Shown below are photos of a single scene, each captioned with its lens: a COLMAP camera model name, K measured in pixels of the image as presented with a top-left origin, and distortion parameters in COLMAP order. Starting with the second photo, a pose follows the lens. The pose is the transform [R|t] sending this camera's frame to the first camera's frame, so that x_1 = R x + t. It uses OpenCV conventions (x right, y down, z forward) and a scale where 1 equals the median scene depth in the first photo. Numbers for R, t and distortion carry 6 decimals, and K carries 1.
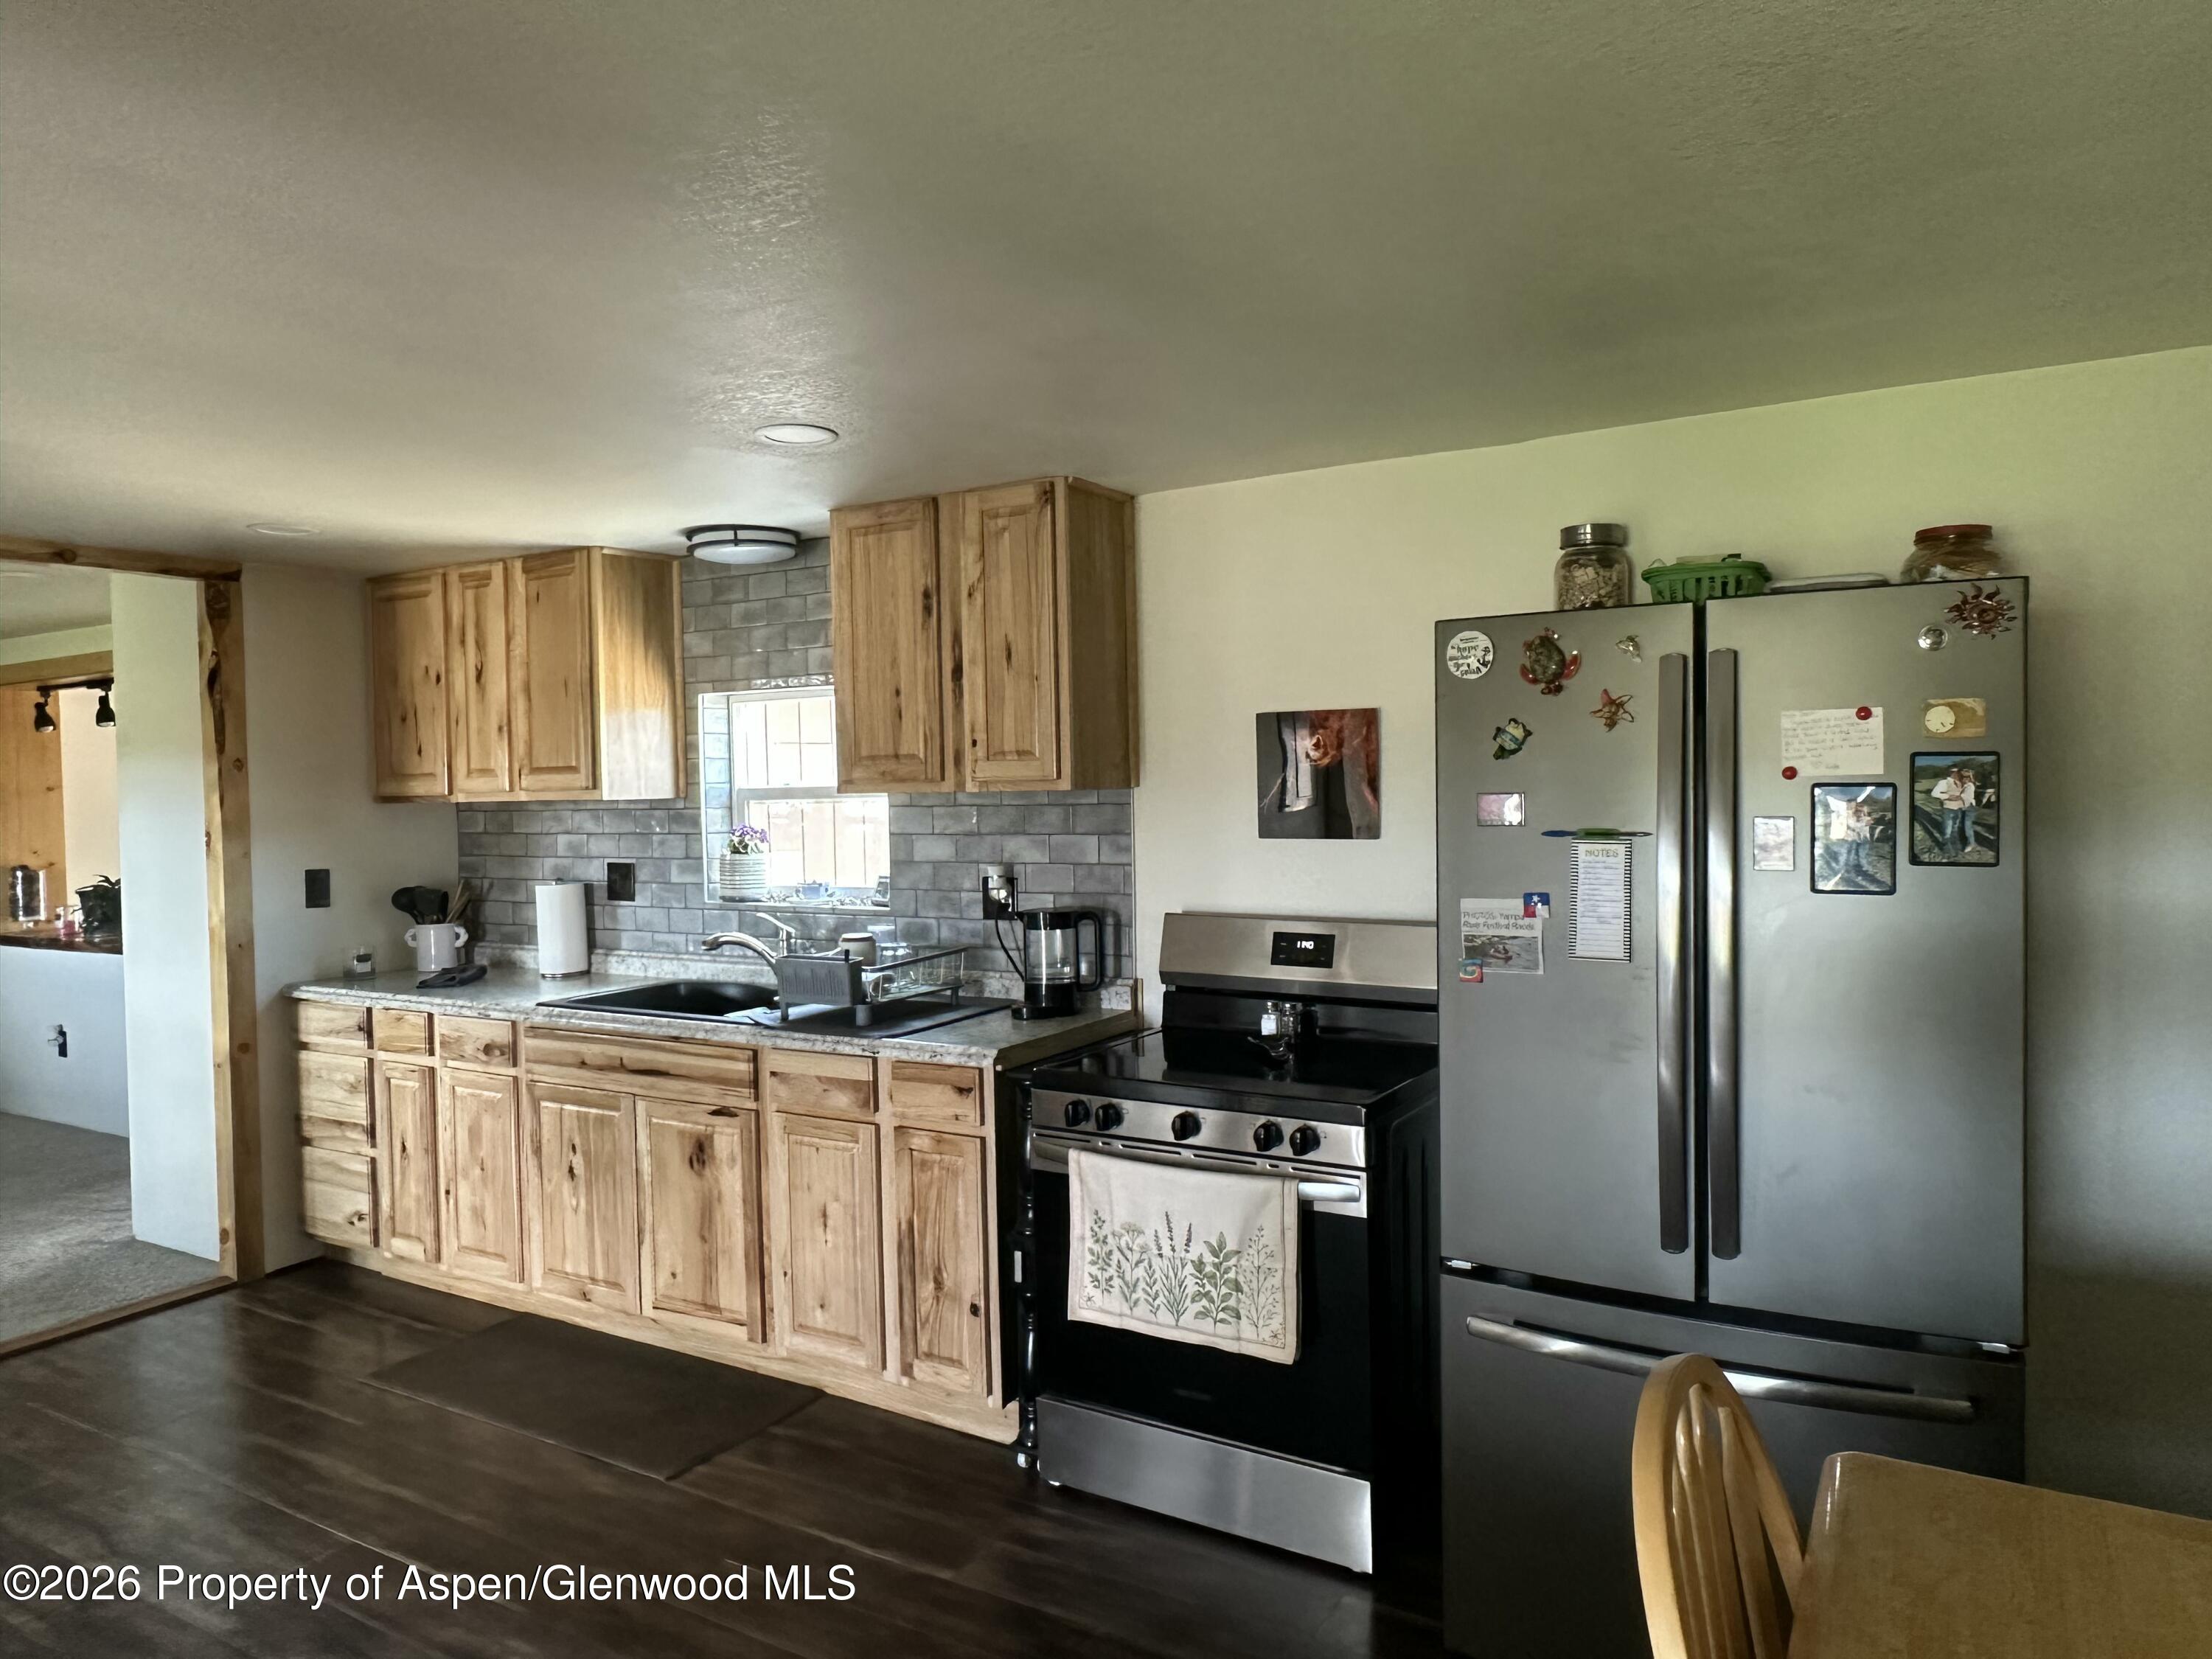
lens RADIAL K [[1412.7, 0, 1108.6], [0, 1412.7, 833.9], [0, 0, 1]] dist [-0.010870, -0.000705]
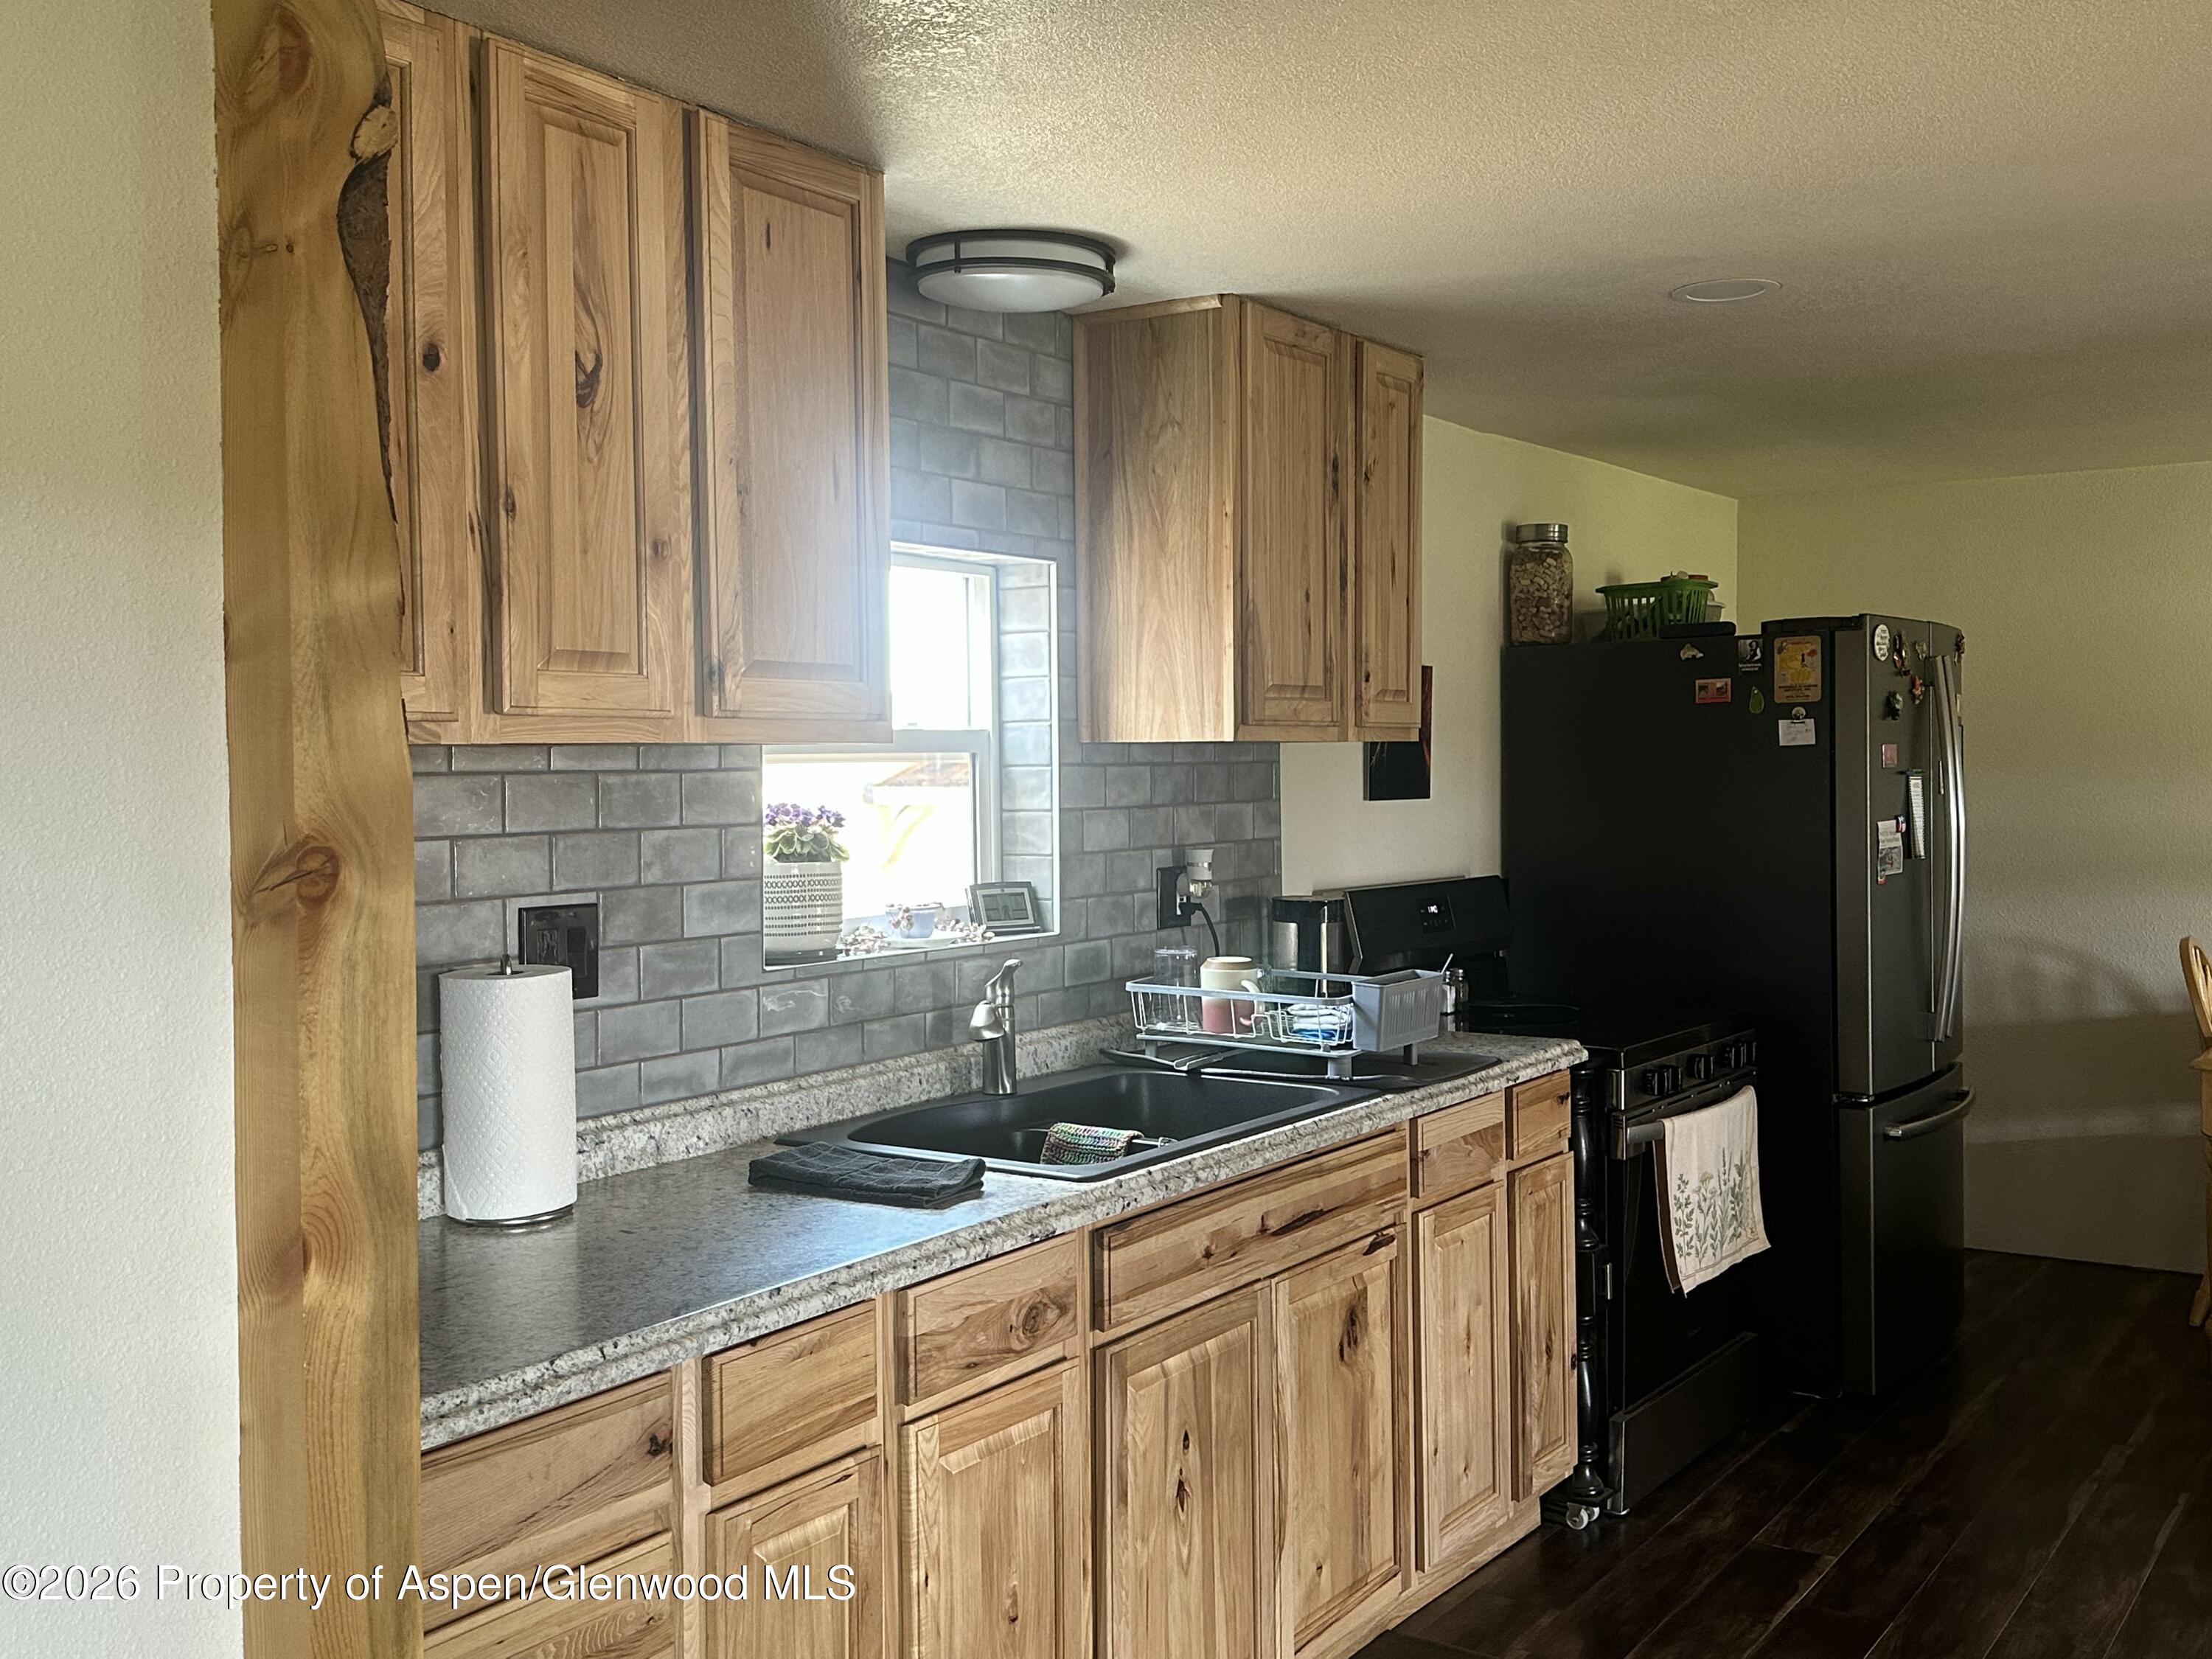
lens RADIAL K [[2157.2, 0, 1106.9], [0, 2157.2, 825.5], [0, 0, 1]] dist [0.069070, 0.000000]
pose [[0.068933, -0.016450, 0.997486, -1.149411], [0.037895, 0.999186, 0.013859, -0.005575], [-0.996901, 0.036844, 0.069500, 0.972148]]
